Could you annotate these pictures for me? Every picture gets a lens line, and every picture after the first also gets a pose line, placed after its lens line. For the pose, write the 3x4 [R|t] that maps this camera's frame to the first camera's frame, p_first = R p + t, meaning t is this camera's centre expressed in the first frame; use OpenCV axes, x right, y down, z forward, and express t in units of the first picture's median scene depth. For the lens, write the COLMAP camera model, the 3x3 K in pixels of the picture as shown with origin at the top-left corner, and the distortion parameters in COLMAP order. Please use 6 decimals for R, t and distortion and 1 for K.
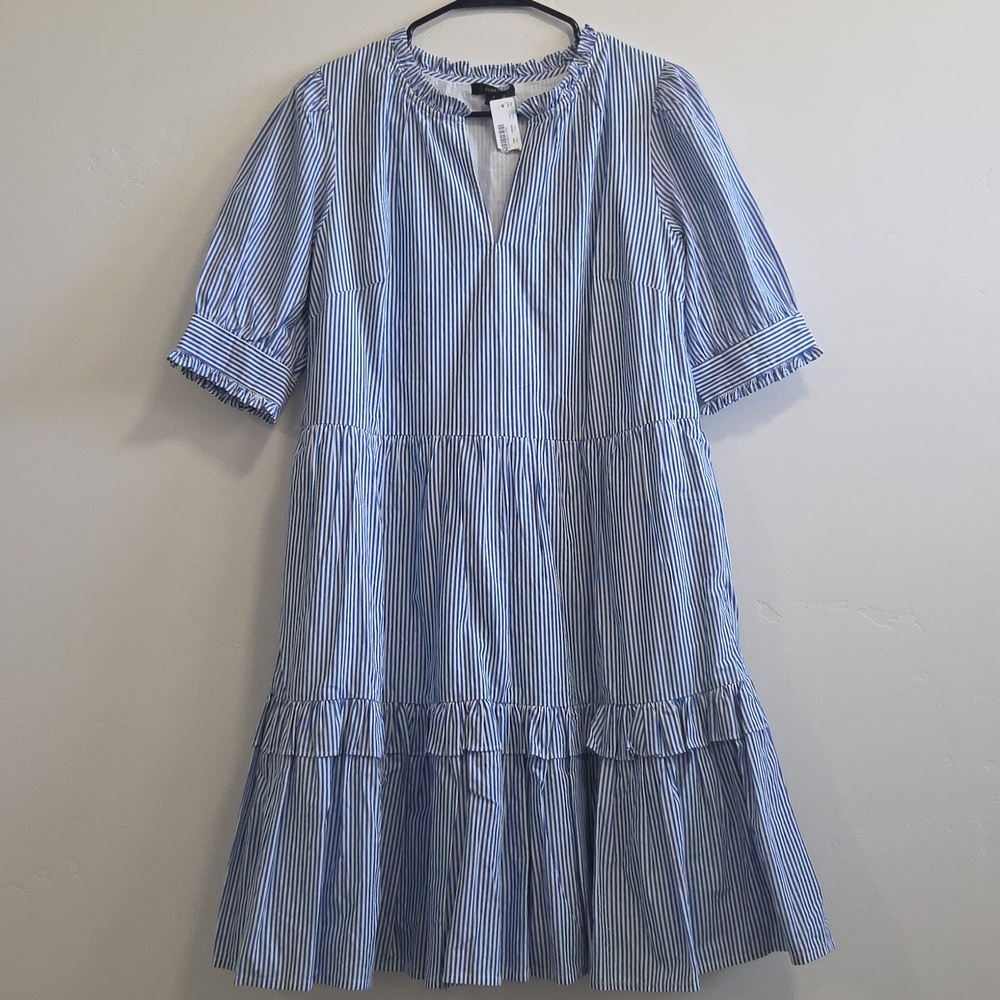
lens RADIAL K [[1472.6, 0, 499.6], [0, 1472.6, 428.7], [0, 0, 1]] dist [0.183455, -0.078001]
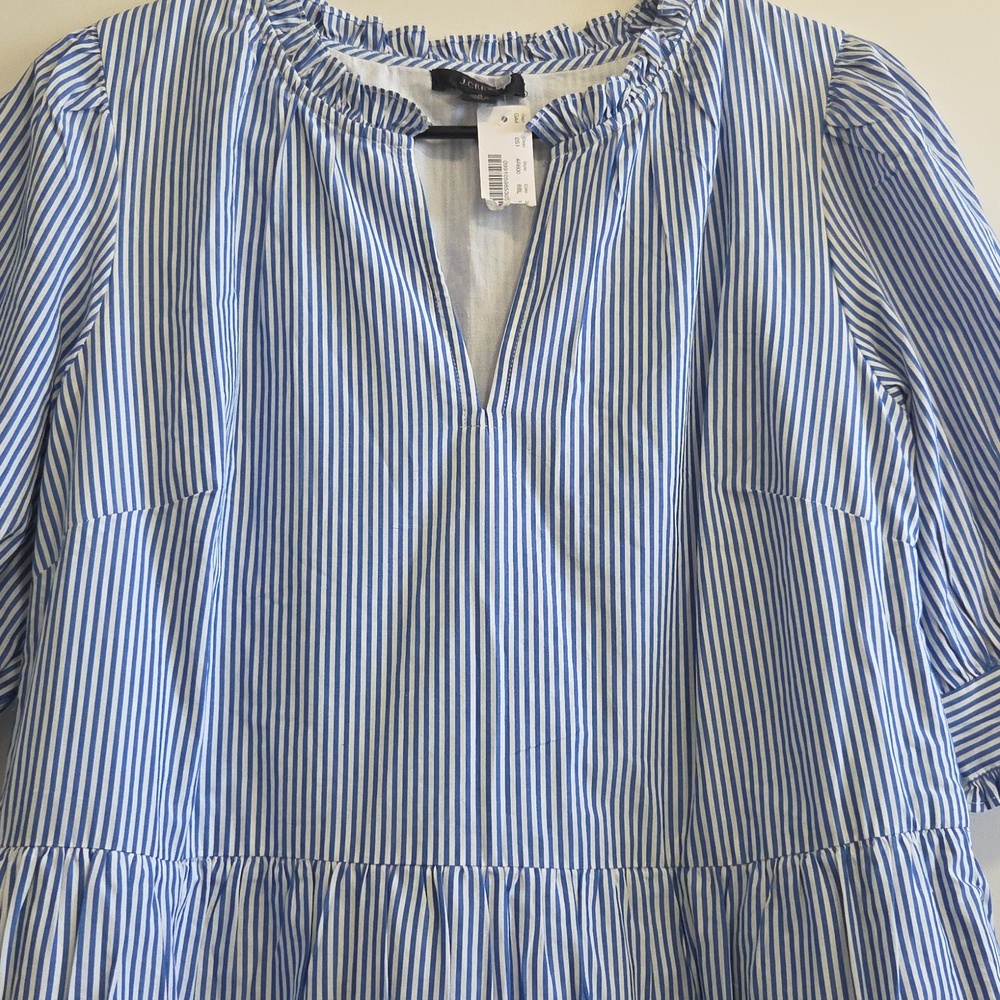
lens RADIAL K [[1445.6, 0, 561.6], [0, 1445.6, 526.3], [0, 0, 1]] dist [0.187897, -0.476030]
pose [[0.997352, 0.011134, 0.071875, -0.009943], [-0.004857, 0.996202, -0.086933, -0.054565], [-0.072570, 0.086354, 0.993618, 0.591030]]
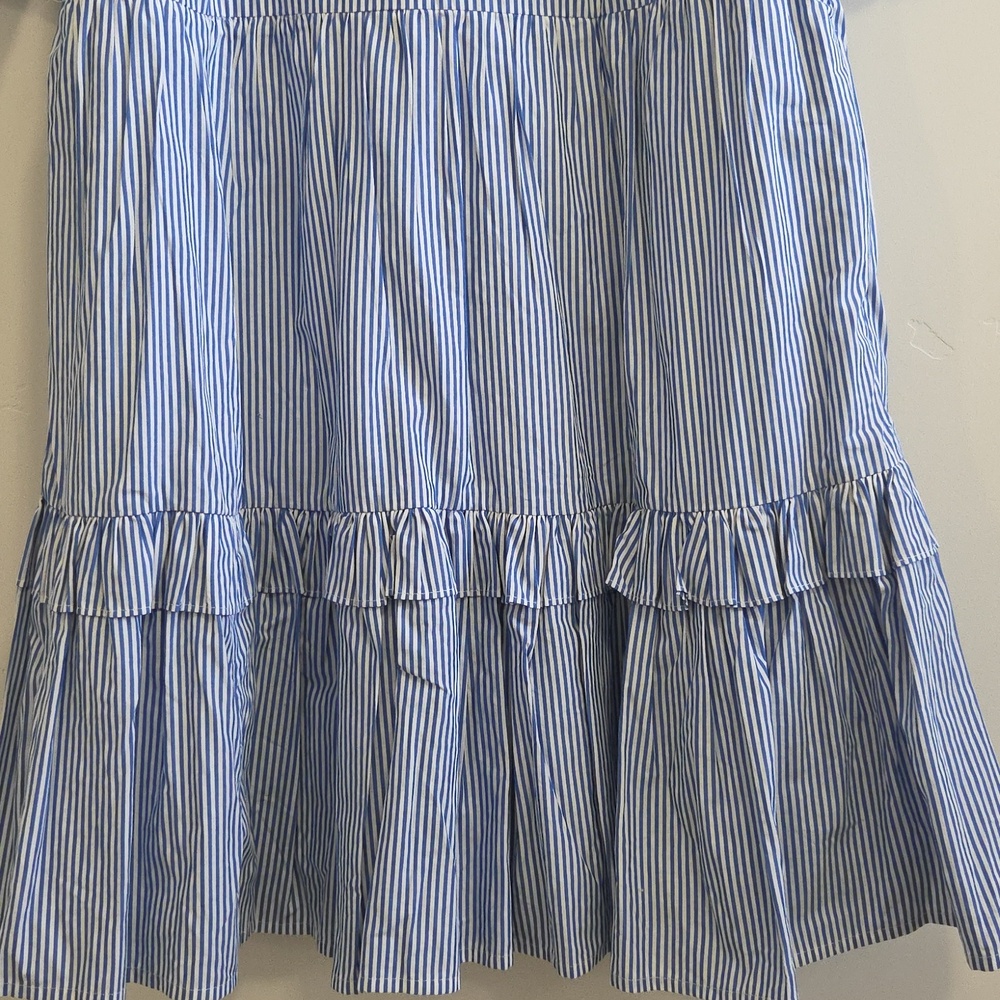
lens RADIAL K [[1445.6, 0, 561.6], [0, 1445.6, 526.3], [0, 0, 1]] dist [0.187897, -0.476030]
pose [[0.999210, -0.015506, -0.036604, 0.059413], [0.024489, 0.965423, 0.259536, 0.048119], [0.031314, -0.260227, 0.965039, 0.457828]]
